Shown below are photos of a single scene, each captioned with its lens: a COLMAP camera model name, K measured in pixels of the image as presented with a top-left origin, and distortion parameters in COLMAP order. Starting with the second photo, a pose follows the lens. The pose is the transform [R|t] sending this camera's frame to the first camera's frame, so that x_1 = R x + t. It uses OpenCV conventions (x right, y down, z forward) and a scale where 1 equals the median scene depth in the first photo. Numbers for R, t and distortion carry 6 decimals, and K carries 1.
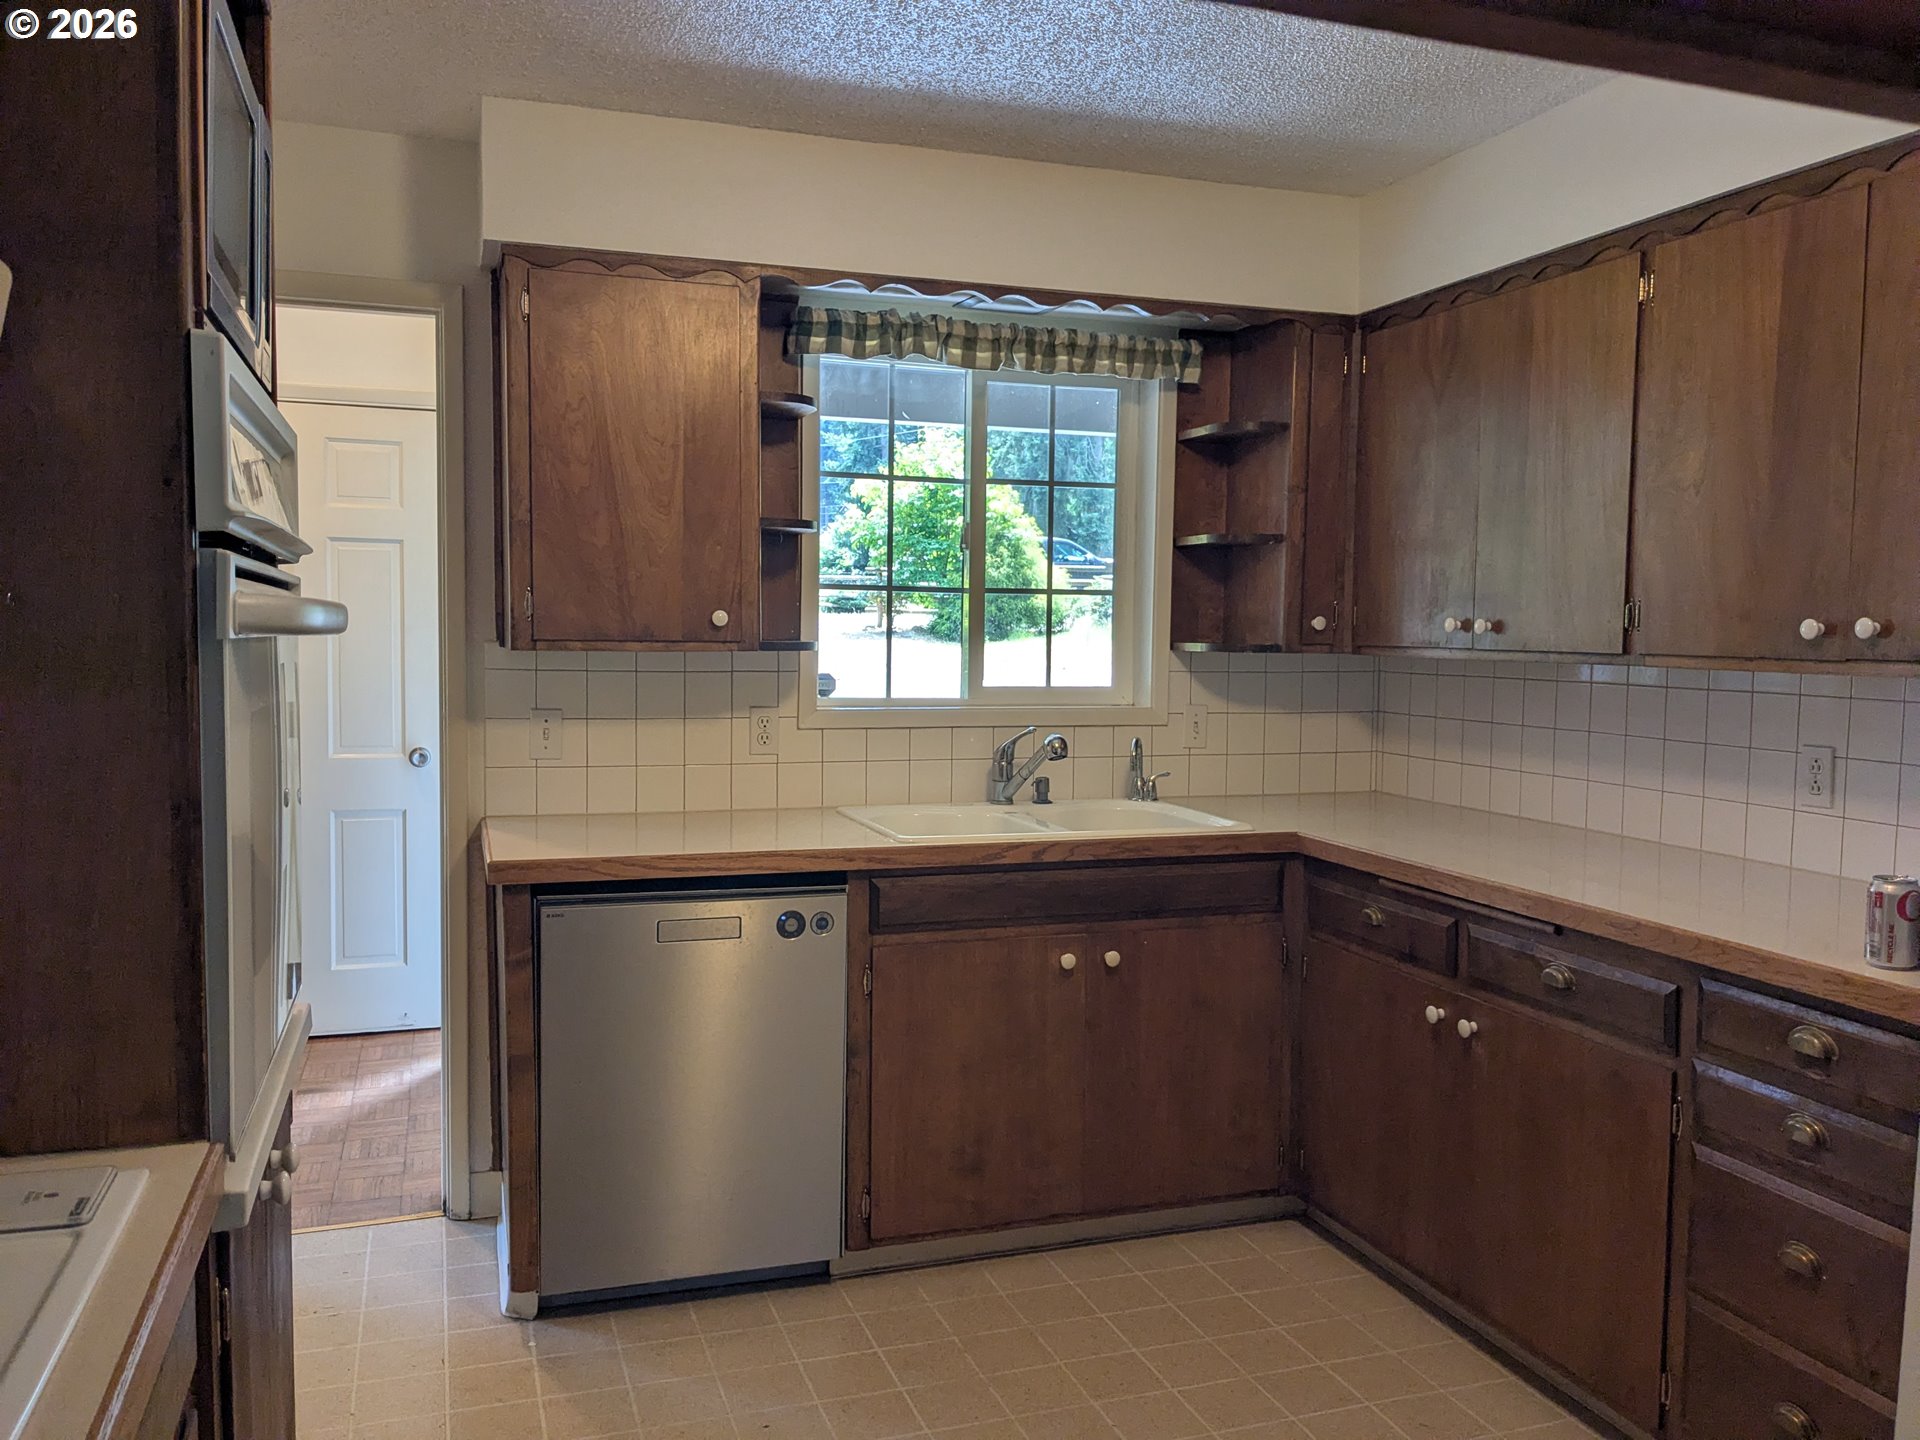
lens RADIAL K [[1516.9, 0, 958.8], [0, 1516.9, 725.9], [0, 0, 1]] dist [0.046763, -0.042434]
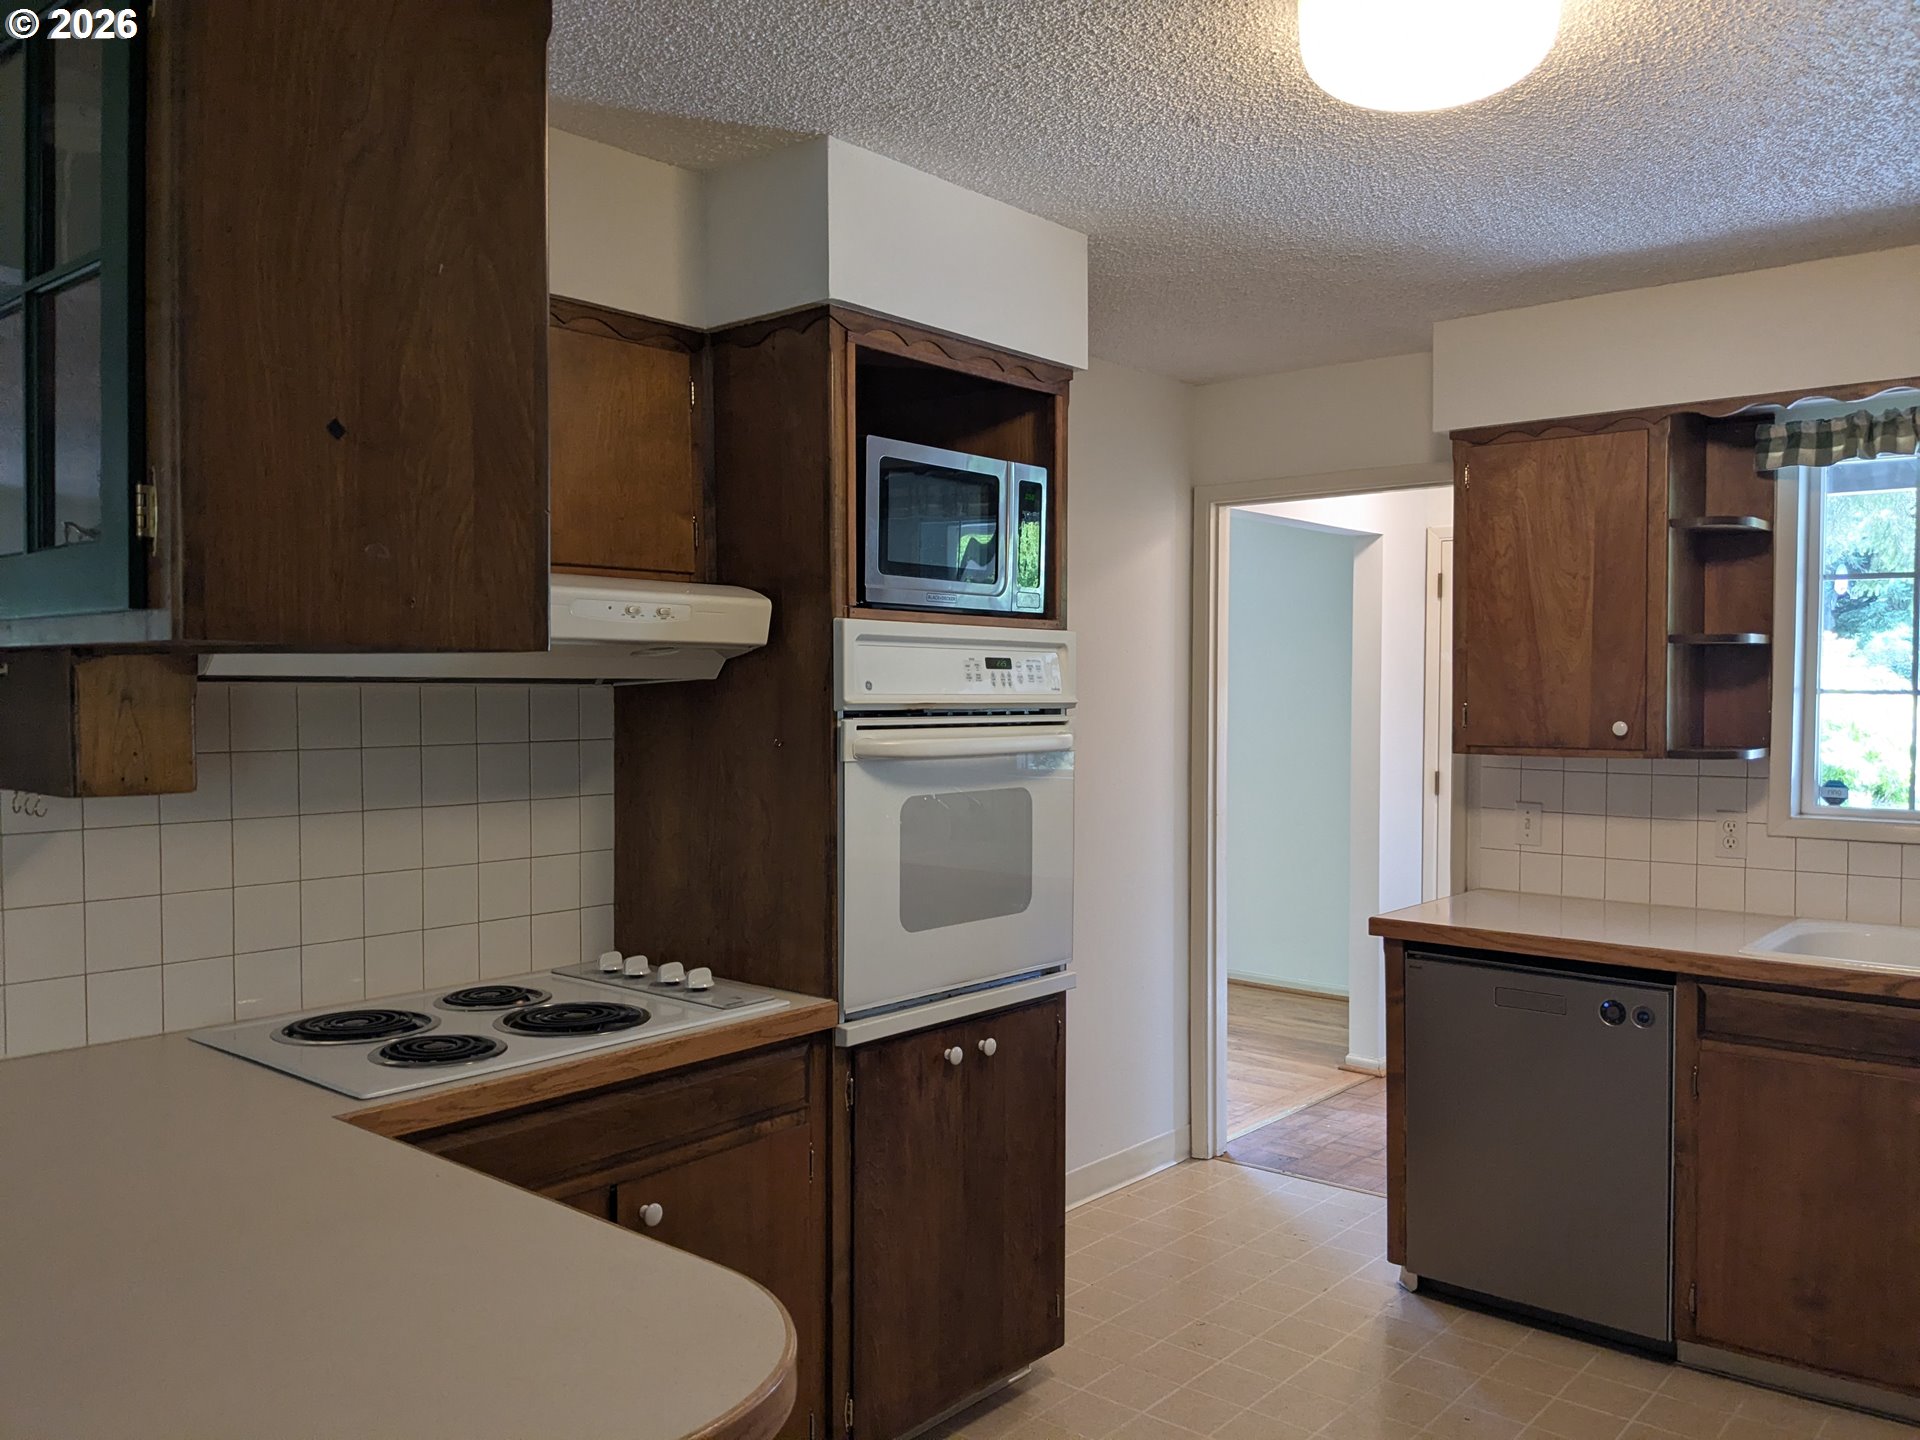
lens RADIAL K [[1516.9, 0, 956.3], [0, 1516.9, 716.4], [0, 0, 1]] dist [0.046763, -0.042434]
pose [[0.518404, 0.007644, -0.855102, 0.548068], [-0.048524, 0.998612, -0.020491, -0.034190], [0.853758, 0.052116, 0.518055, 0.010897]]
